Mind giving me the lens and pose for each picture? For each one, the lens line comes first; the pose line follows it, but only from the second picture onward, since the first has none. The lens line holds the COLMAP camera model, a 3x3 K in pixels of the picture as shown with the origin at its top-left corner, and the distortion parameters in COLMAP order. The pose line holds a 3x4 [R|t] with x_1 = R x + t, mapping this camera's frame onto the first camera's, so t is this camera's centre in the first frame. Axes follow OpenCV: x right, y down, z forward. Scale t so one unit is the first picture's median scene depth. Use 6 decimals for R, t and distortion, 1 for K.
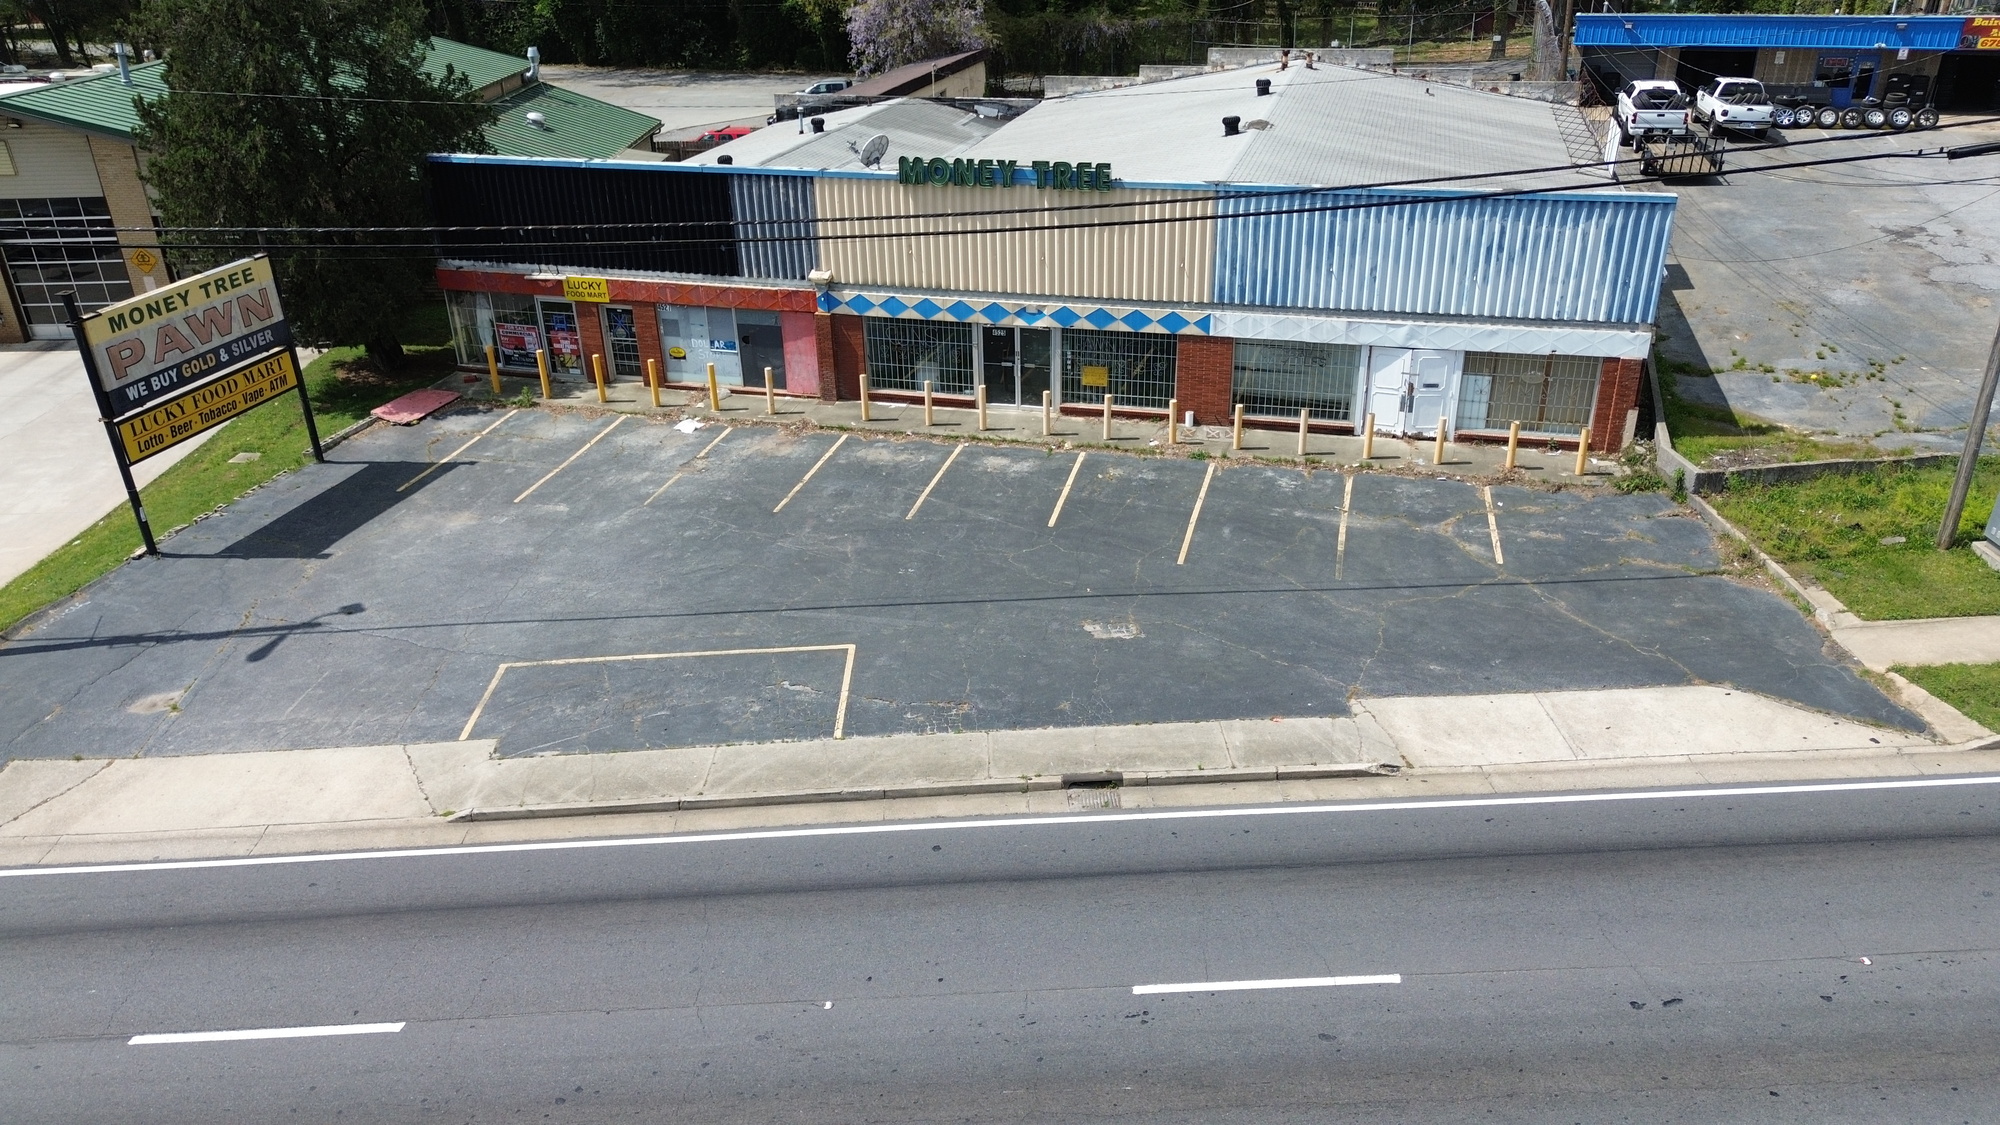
lens RADIAL K [[1405.4, 0, 1000.0], [0, 1405.4, 562.5], [0, 0, 1]] dist [0.087600, -0.093385]
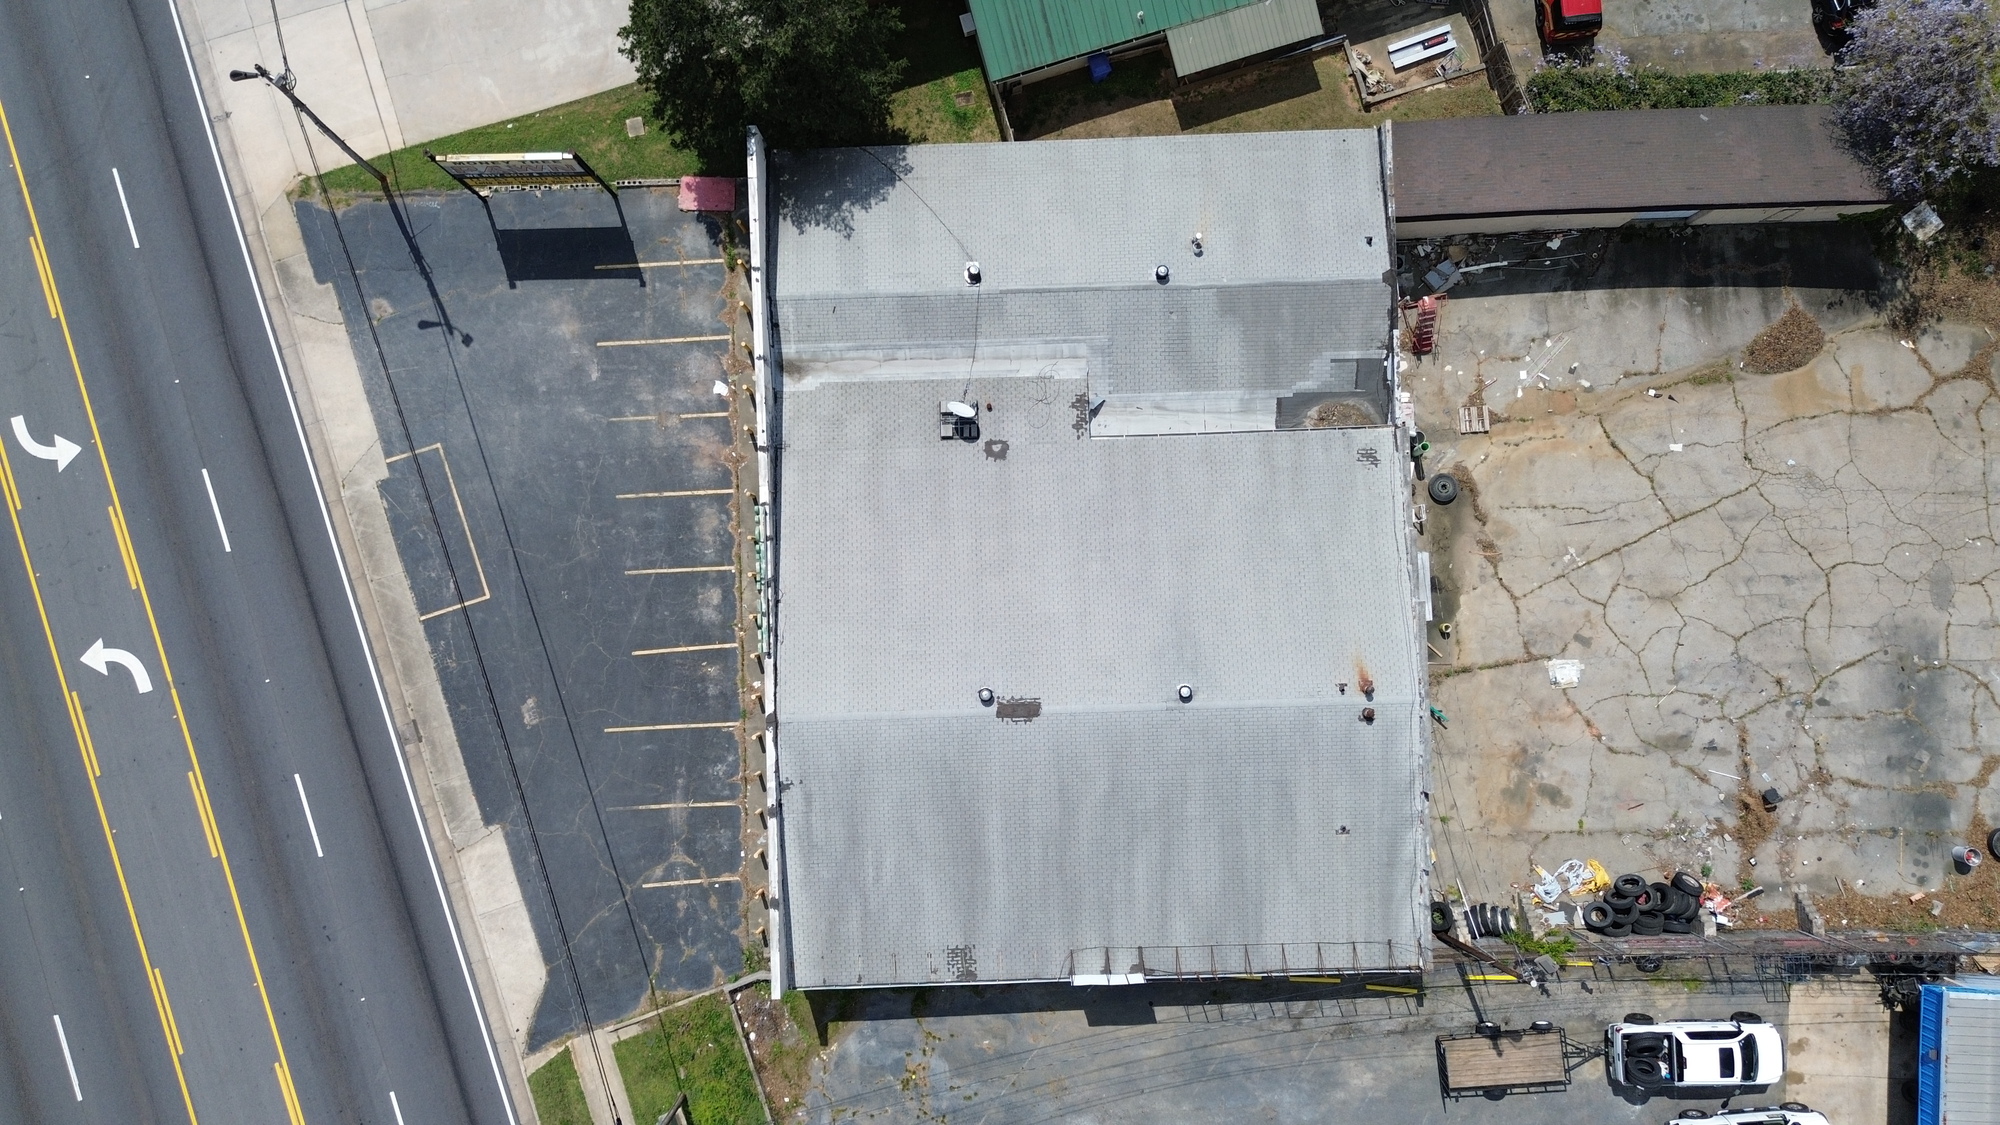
lens RADIAL K [[1405.4, 0, 1000.0], [0, 1405.4, 562.5], [0, 0, 1]] dist [0.087600, -0.093385]
pose [[0.296951, 0.954855, -0.008478, 0.073122], [-0.427230, 0.140795, 0.893113, -1.725469], [0.853987, -0.261589, 0.449752, 0.554211]]
